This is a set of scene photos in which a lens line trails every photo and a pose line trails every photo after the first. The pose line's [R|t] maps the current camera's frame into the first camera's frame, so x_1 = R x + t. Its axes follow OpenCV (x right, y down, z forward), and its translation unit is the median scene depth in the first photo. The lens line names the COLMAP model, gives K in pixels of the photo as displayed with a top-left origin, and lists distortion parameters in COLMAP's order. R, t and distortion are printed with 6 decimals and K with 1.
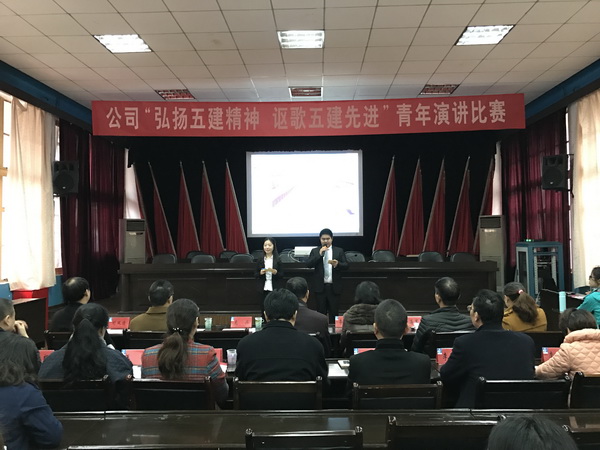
lens RADIAL K [[496.6, 0, 299.1], [0, 496.6, 222.7], [0, 0, 1]] dist [0.014298, 0.001811]
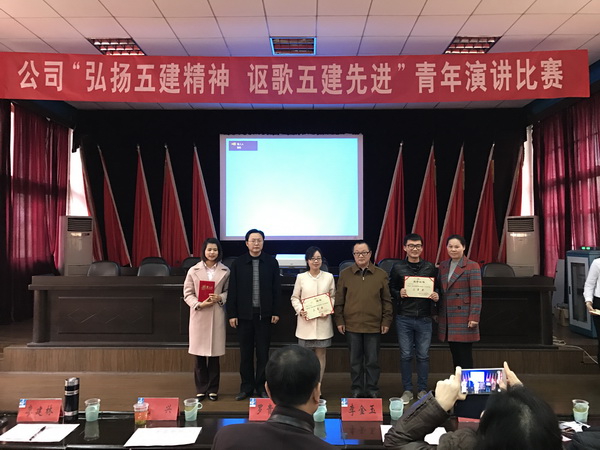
lens RADIAL K [[496.6, 0, 301.8], [0, 496.6, 221.0], [0, 0, 1]] dist [0.014298, 0.001811]
pose [[0.999599, 0.010179, 0.026408, 0.009433], [-0.009935, 0.999907, -0.009342, 0.005587], [-0.026500, 0.009076, 0.999608, 0.264336]]
